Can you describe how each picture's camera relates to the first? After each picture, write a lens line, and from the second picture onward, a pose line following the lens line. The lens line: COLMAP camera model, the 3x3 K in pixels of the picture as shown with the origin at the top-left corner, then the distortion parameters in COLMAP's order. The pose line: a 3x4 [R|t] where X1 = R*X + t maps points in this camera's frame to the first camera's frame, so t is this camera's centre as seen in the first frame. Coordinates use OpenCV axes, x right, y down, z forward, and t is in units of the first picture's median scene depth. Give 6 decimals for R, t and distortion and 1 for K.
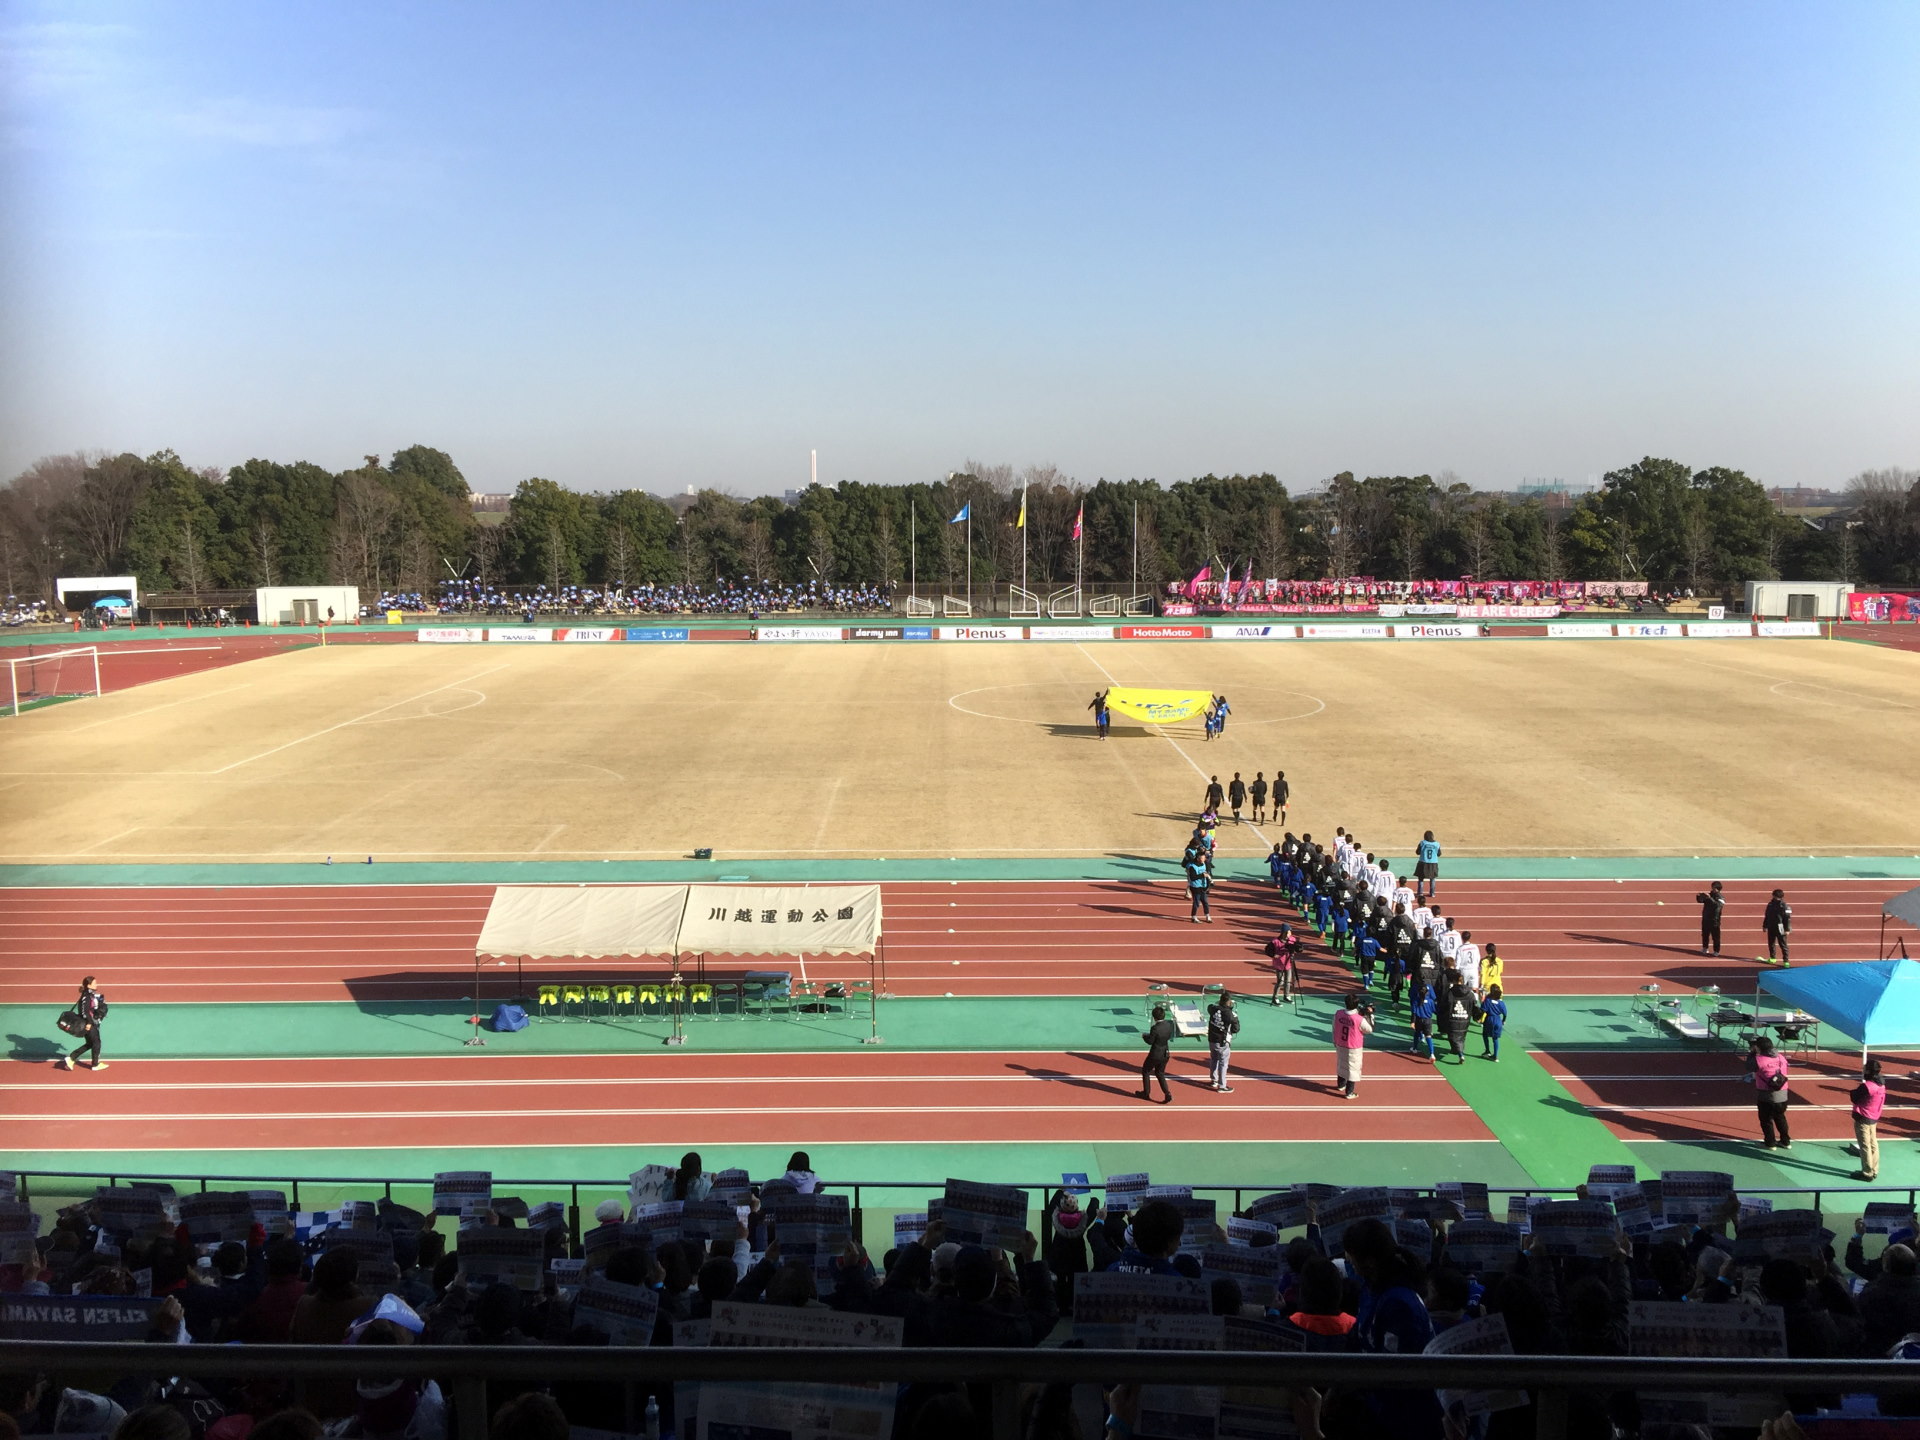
lens RADIAL K [[1606.9, 0, 960.0], [0, 1606.9, 720.0], [0, 0, 1]] dist [0.059519, -0.010551]
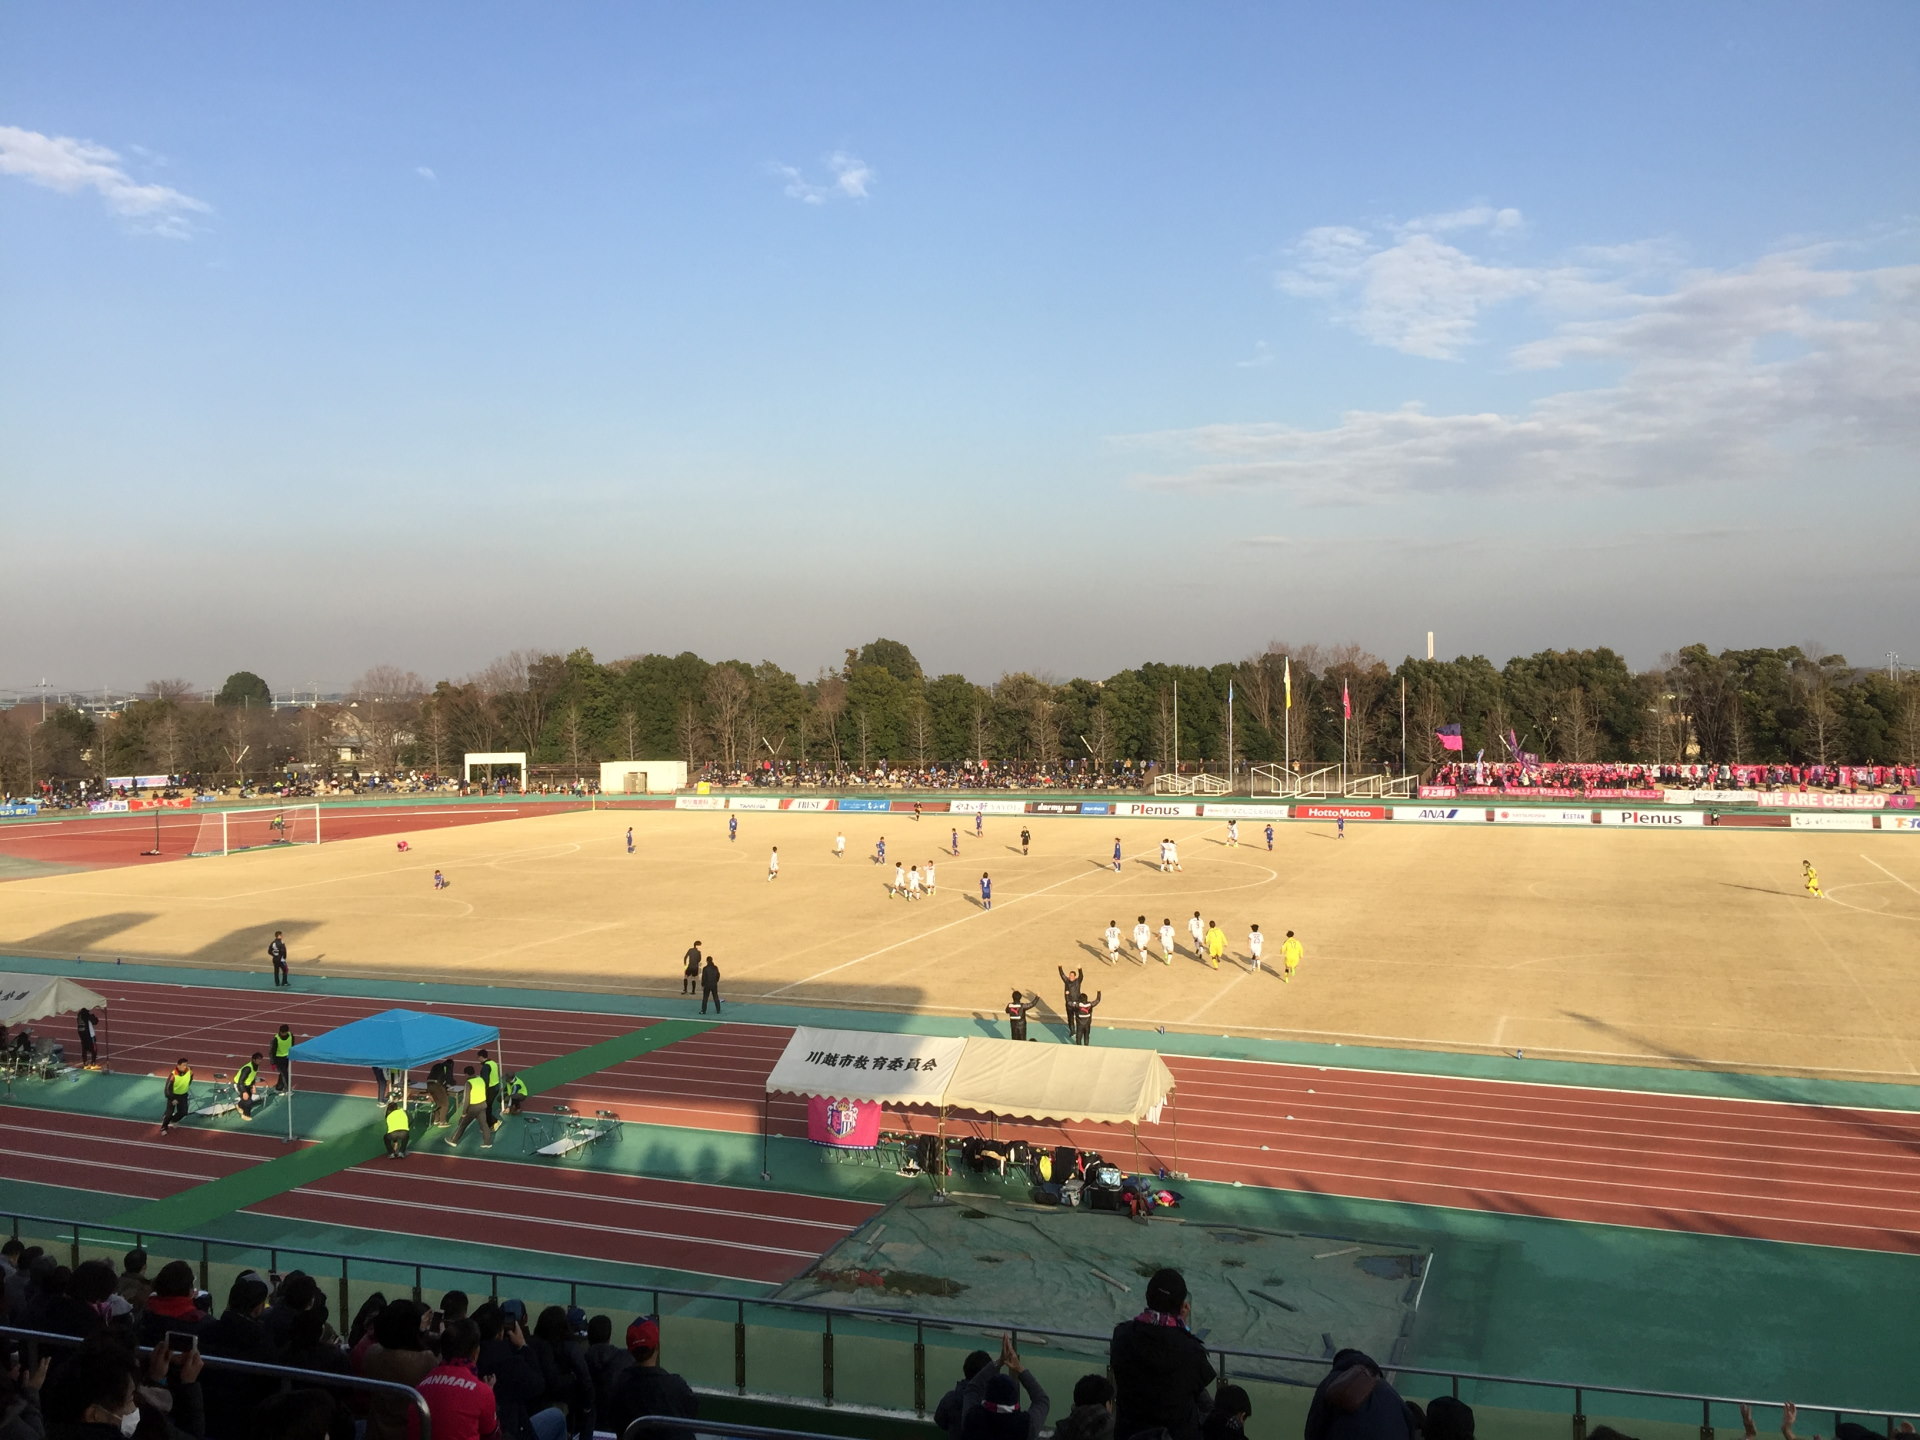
lens RADIAL K [[1606.9, 0, 960.0], [0, 1606.9, 720.0], [0, 0, 1]] dist [0.059519, -0.010551]
pose [[0.923593, -0.002810, -0.383365, 0.270309], [-0.039471, 0.993962, -0.102379, -0.000577], [0.381338, 0.109688, 0.917905, -0.001576]]
